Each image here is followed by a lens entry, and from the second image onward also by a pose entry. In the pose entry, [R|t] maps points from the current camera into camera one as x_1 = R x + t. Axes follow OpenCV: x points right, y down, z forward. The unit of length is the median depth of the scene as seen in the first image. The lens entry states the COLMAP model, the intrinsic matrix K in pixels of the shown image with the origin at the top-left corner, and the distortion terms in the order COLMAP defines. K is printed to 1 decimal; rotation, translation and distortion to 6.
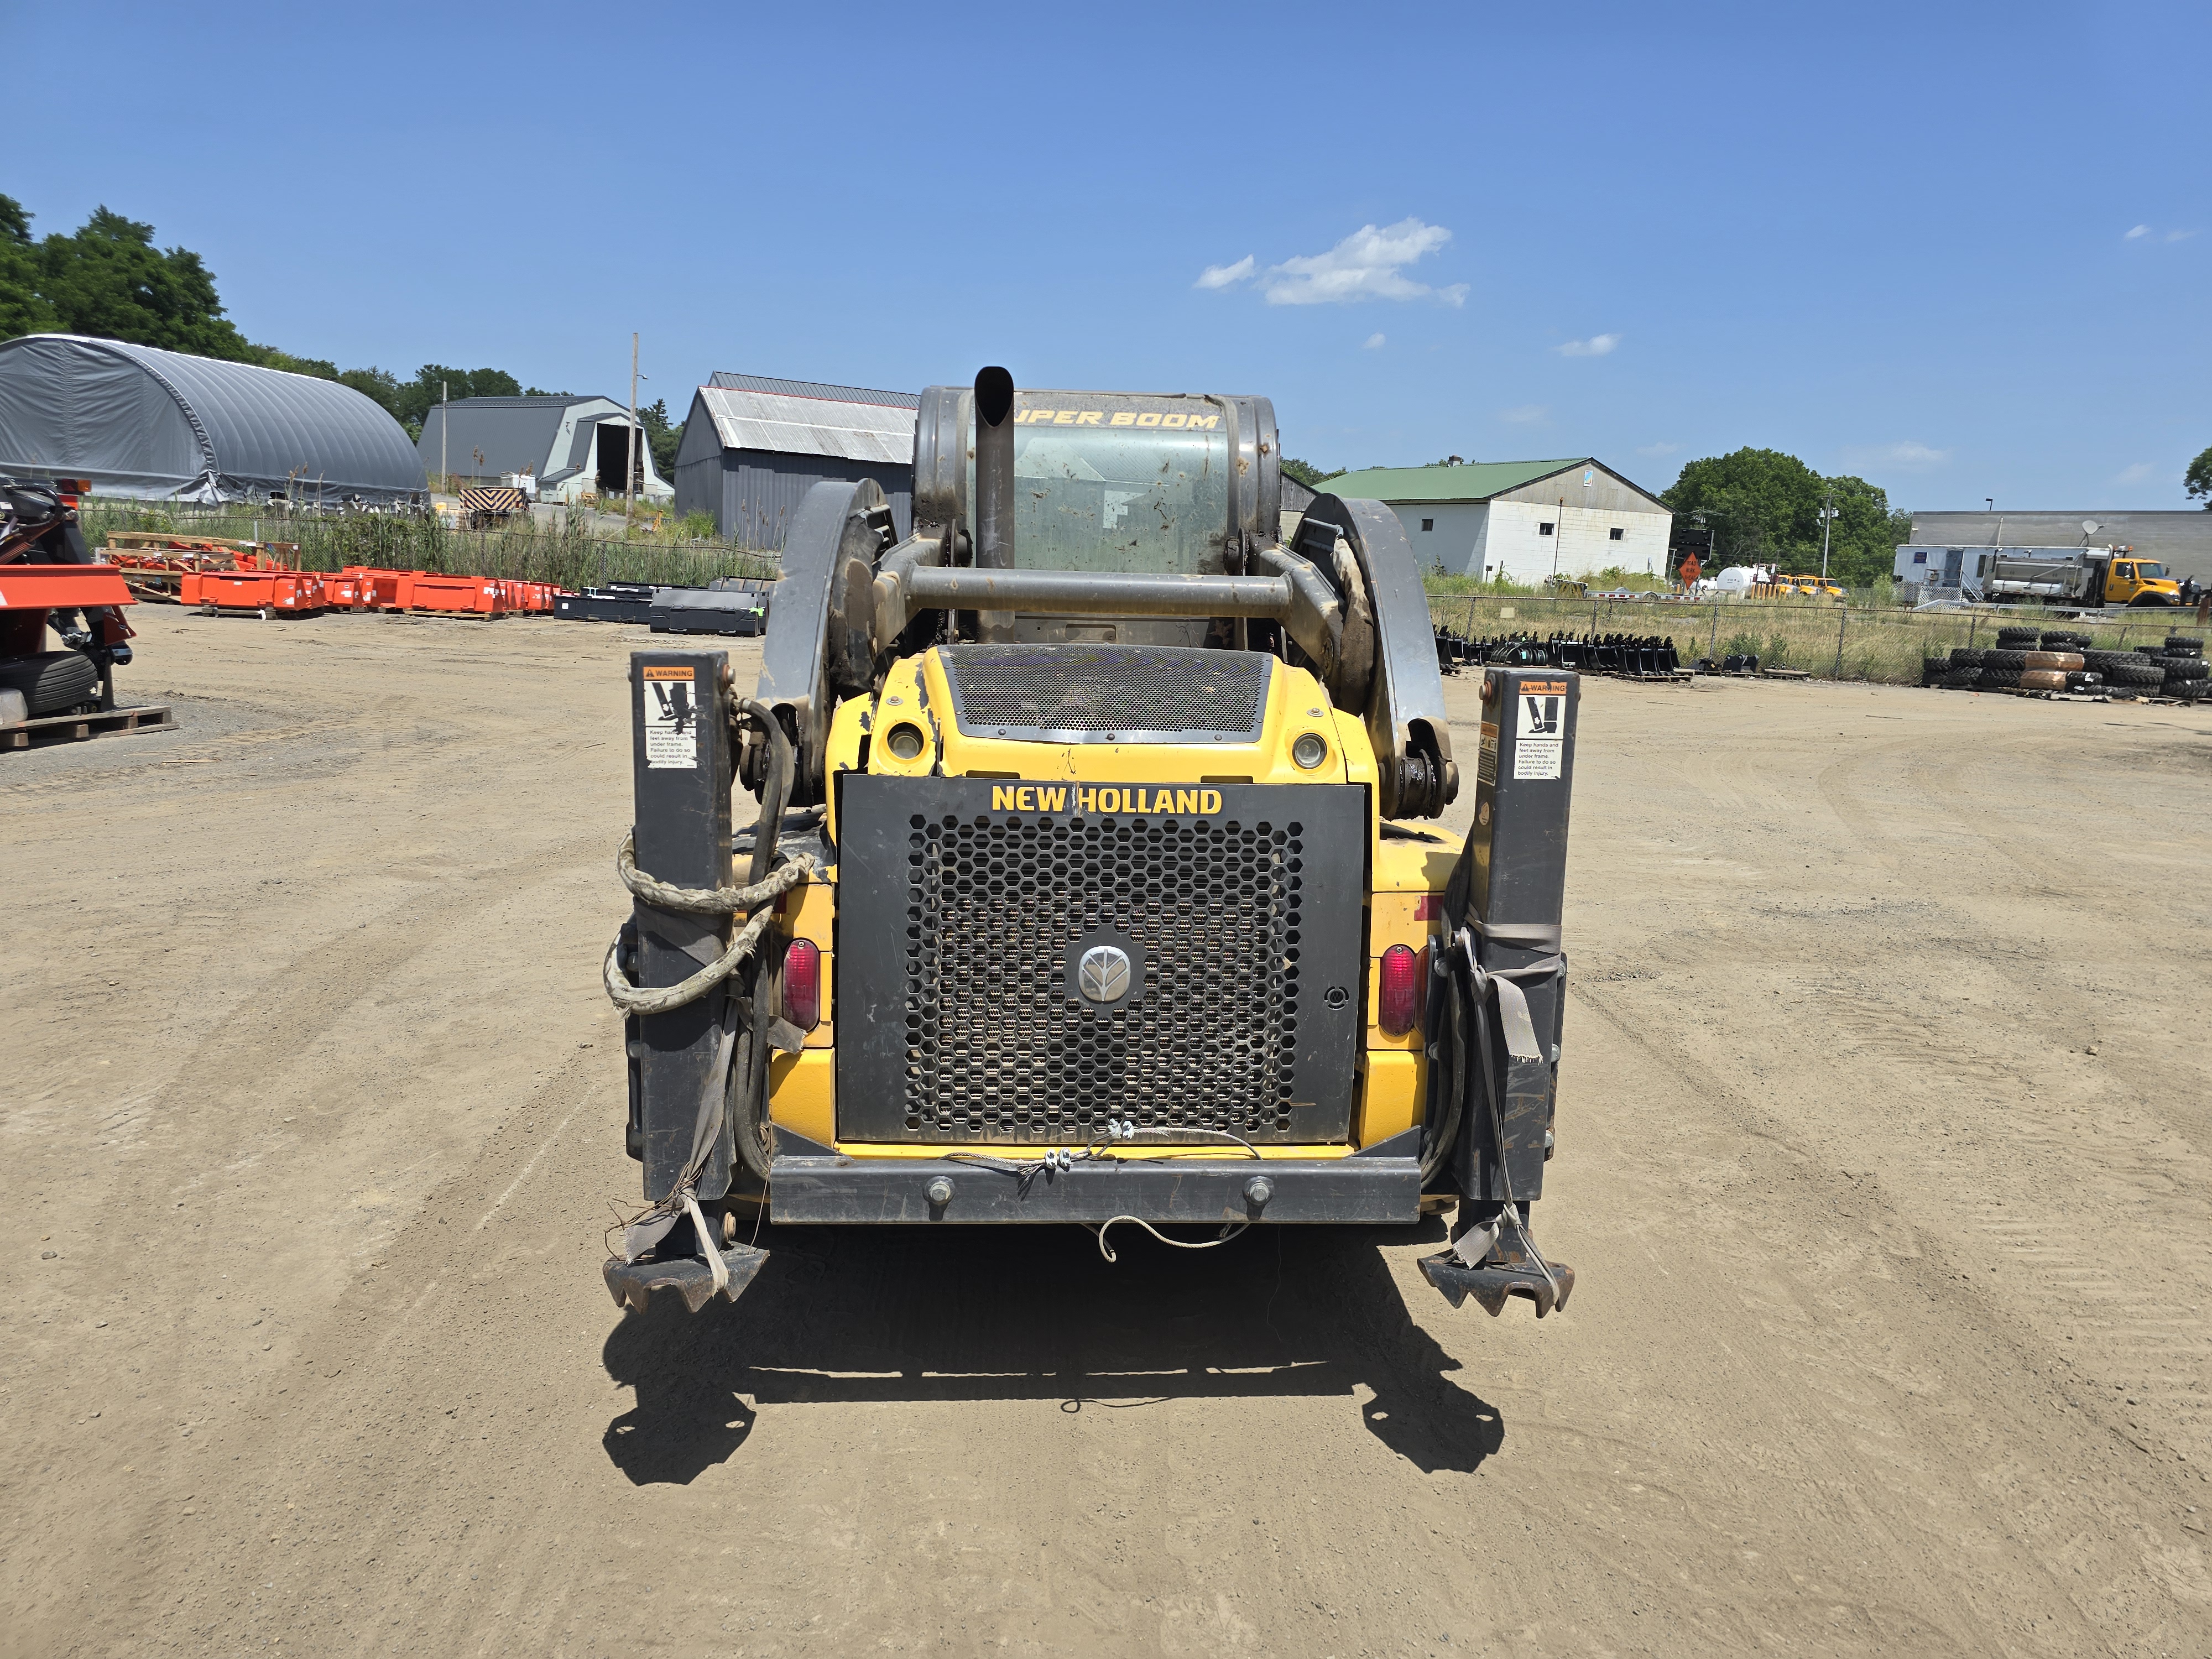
lens RADIAL K [[1507.8, 0, 1159.8], [0, 1507.8, 791.6], [0, 0, 1]] dist [0.057448, -0.049499]
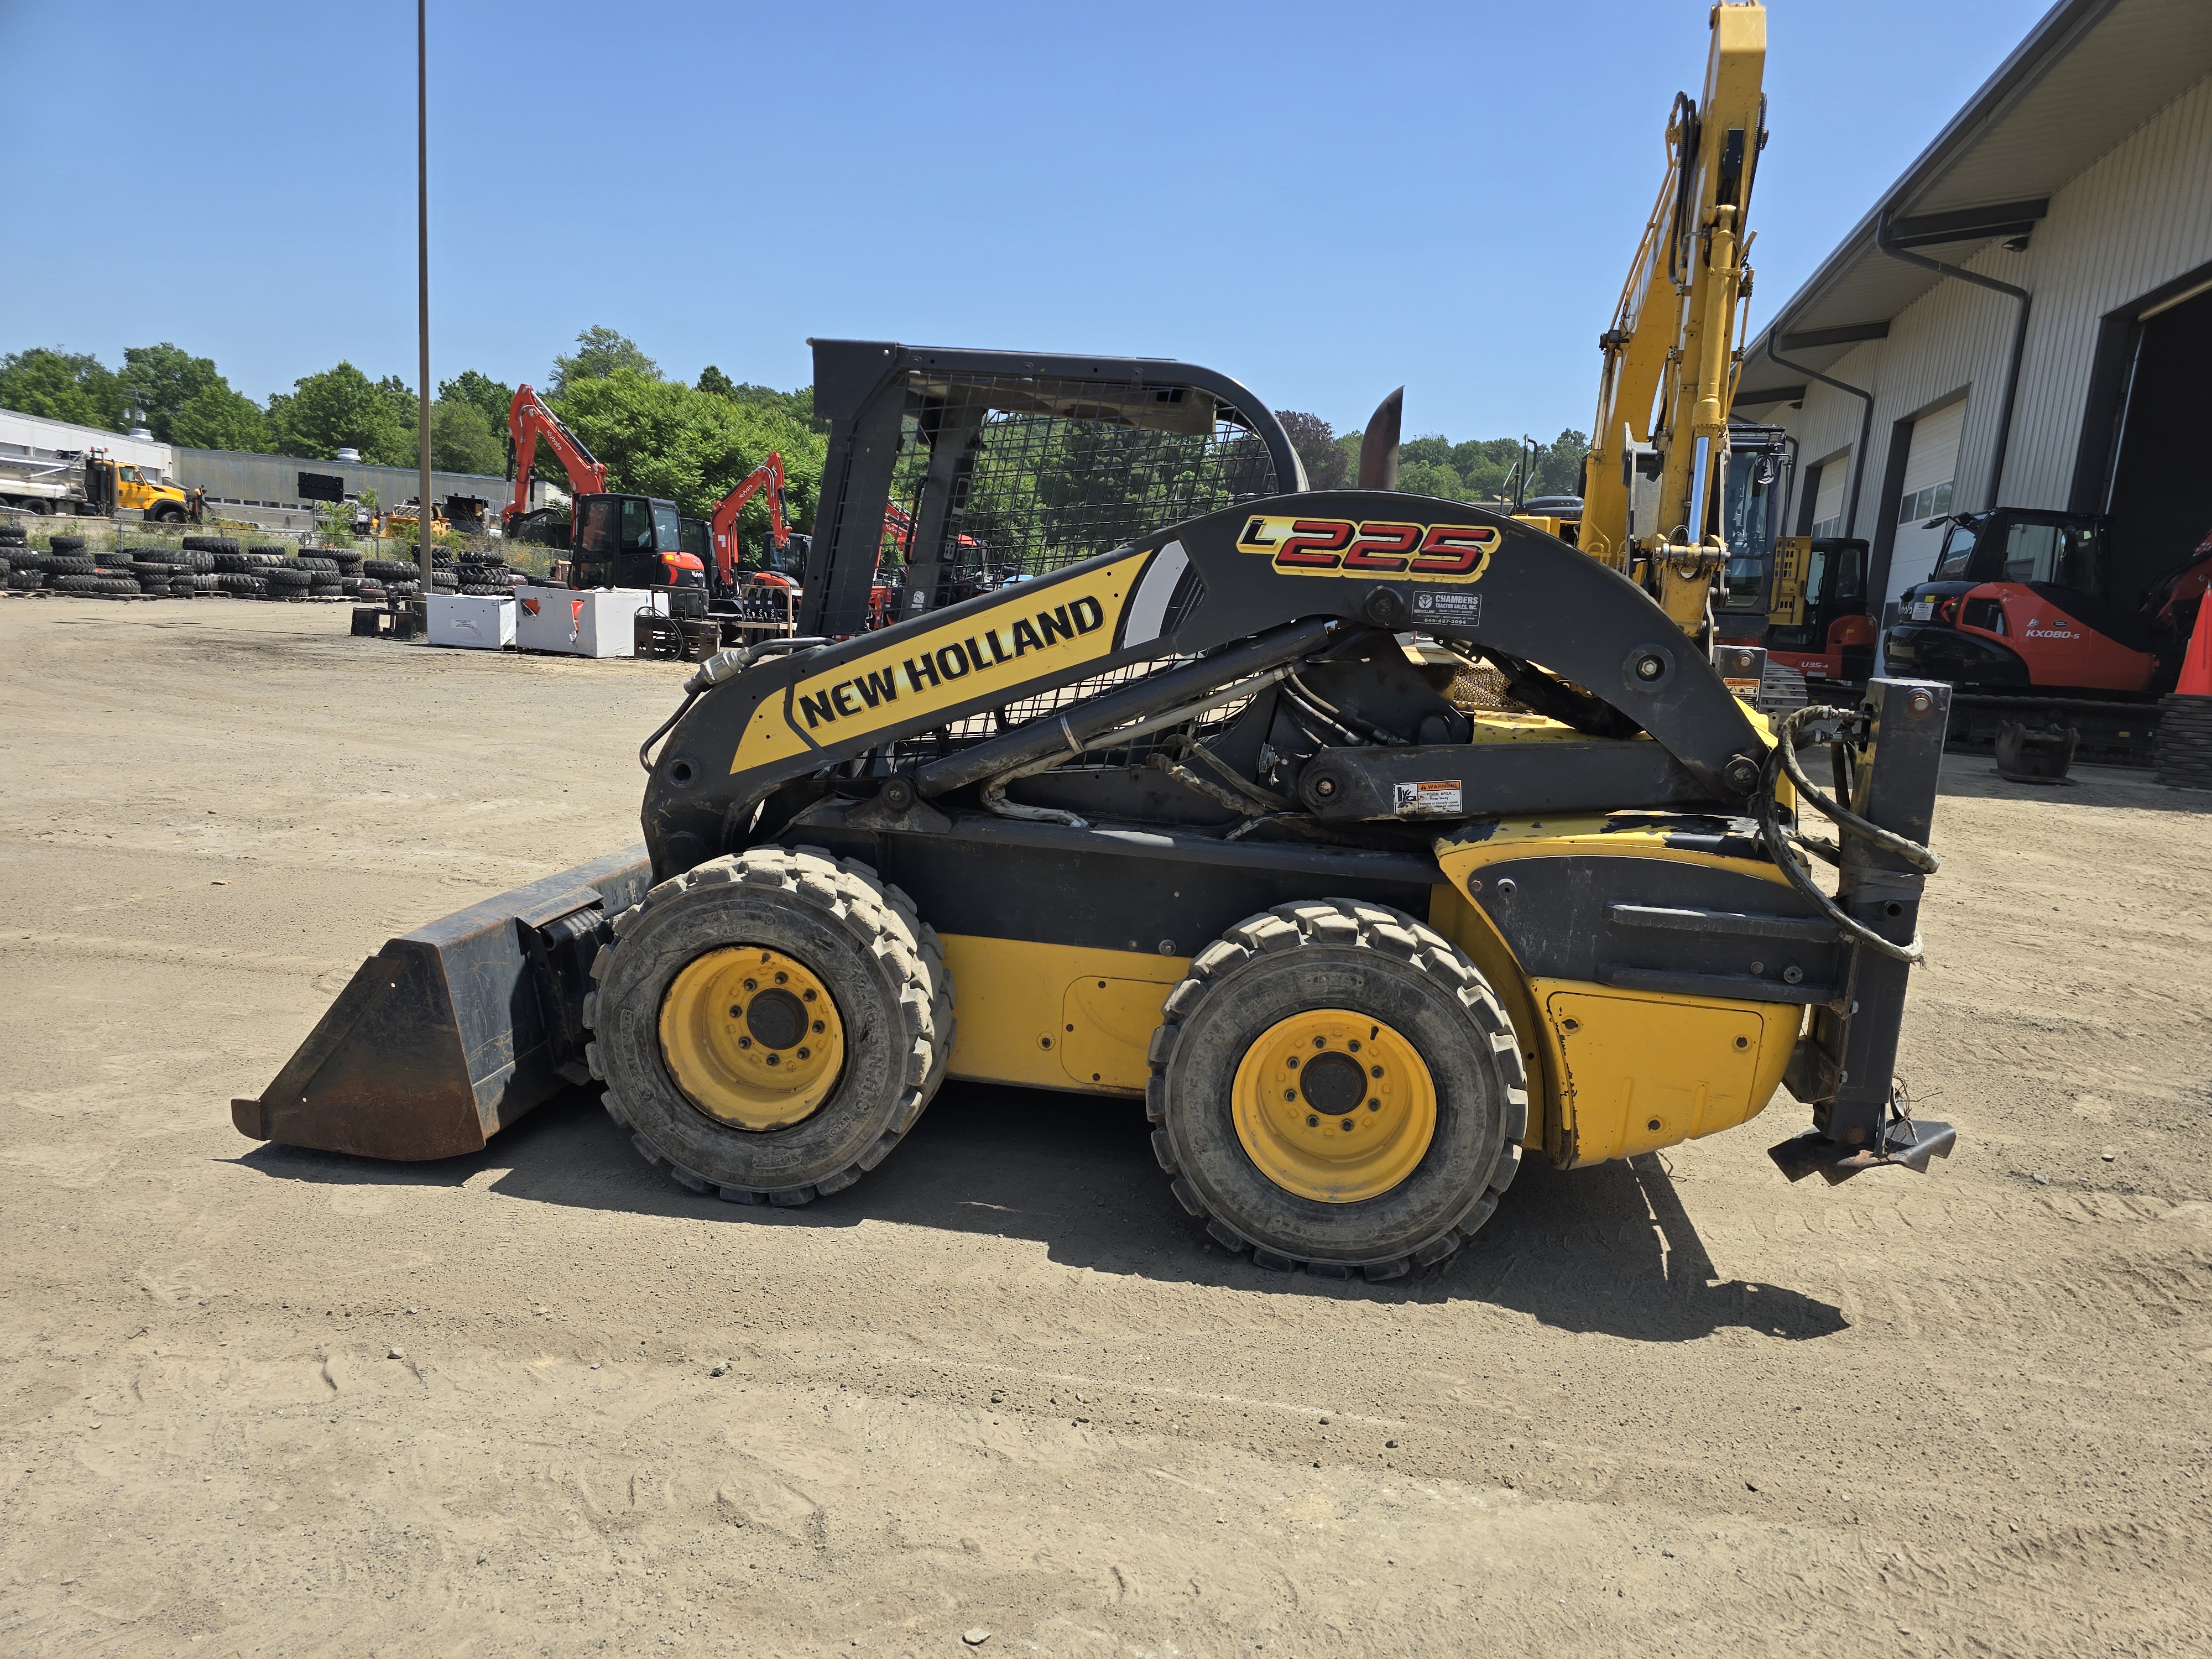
lens RADIAL K [[1460.9, 0, 1146.2], [0, 1460.9, 837.6], [0, 0, 1]] dist [0.061636, -0.055659]
pose [[0.197324, -0.200567, 0.959602, -0.143236], [0.087049, 0.978566, 0.186631, -0.021671], [-0.976466, 0.046706, 0.210554, 0.117586]]
